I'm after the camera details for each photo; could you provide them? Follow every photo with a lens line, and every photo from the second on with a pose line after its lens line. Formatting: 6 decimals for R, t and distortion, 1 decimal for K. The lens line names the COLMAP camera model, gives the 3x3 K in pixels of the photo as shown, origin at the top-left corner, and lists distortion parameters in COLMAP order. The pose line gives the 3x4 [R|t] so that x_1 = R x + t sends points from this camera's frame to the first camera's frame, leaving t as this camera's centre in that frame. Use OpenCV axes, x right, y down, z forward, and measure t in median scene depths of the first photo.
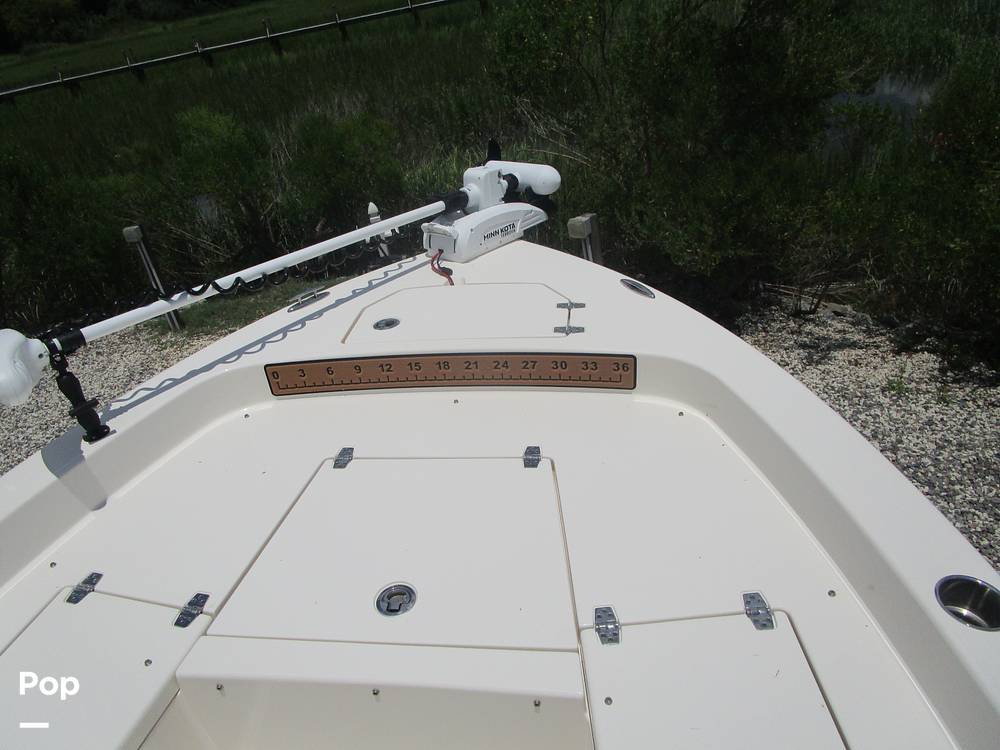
lens RADIAL K [[695.1, 0, 500.0], [0, 695.1, 375.0], [0, 0, 1]] dist [-0.002358, -0.006390]
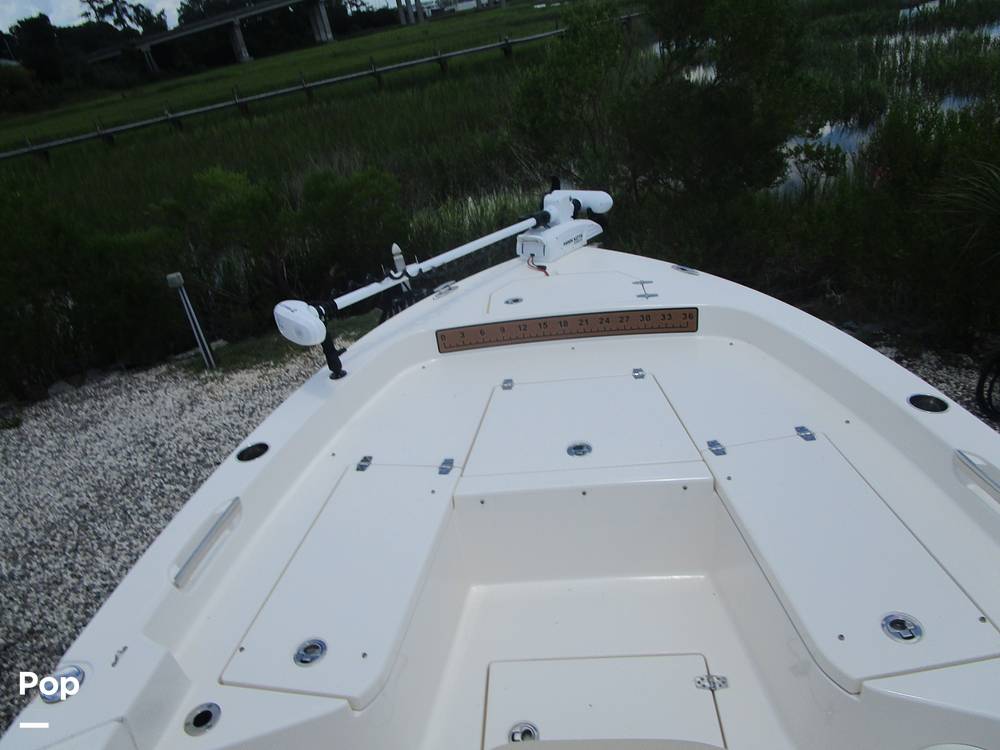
lens RADIAL K [[707.3, 0, 500.0], [0, 707.3, 375.0], [0, 0, 1]] dist [0.001462, -0.004031]
pose [[0.997152, -0.048486, 0.057771, -0.237369], [0.052762, 0.995791, -0.074941, 0.153094], [-0.053894, 0.077776, 0.995513, -0.347122]]
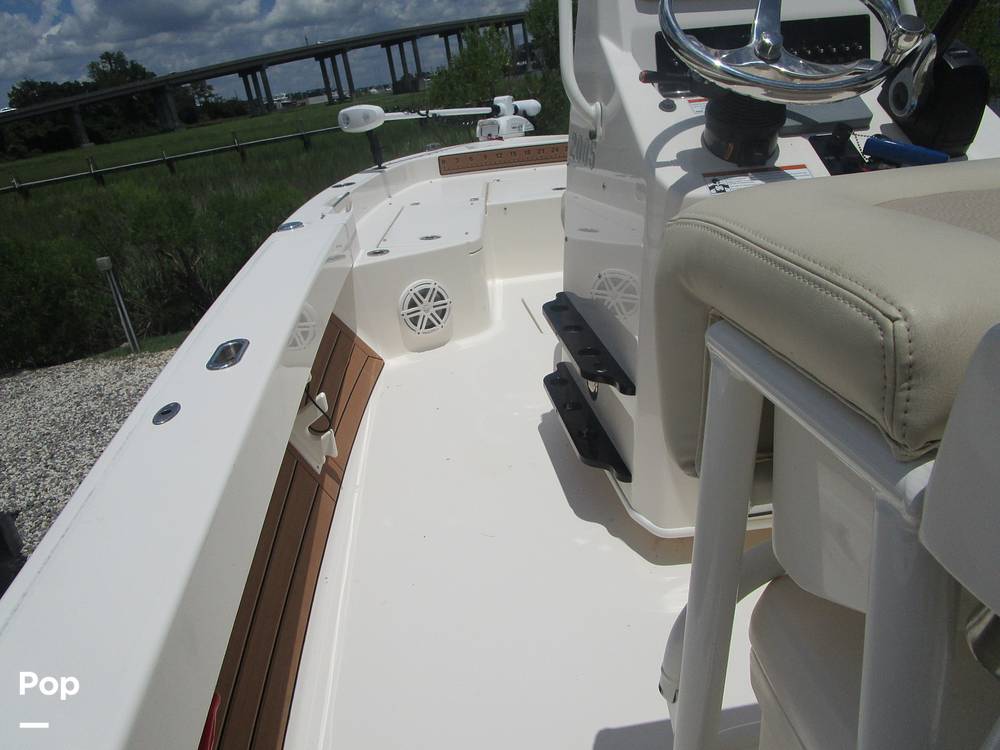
lens RADIAL K [[741.7, 0, 471.7], [0, 741.7, 376.8], [0, 0, 1]] dist [0.008673, 0.005041]
pose [[0.972049, -0.078390, 0.221305, -0.598152], [0.123948, 0.971891, -0.200162, 0.800409], [-0.199394, 0.221997, 0.954442, -0.679922]]
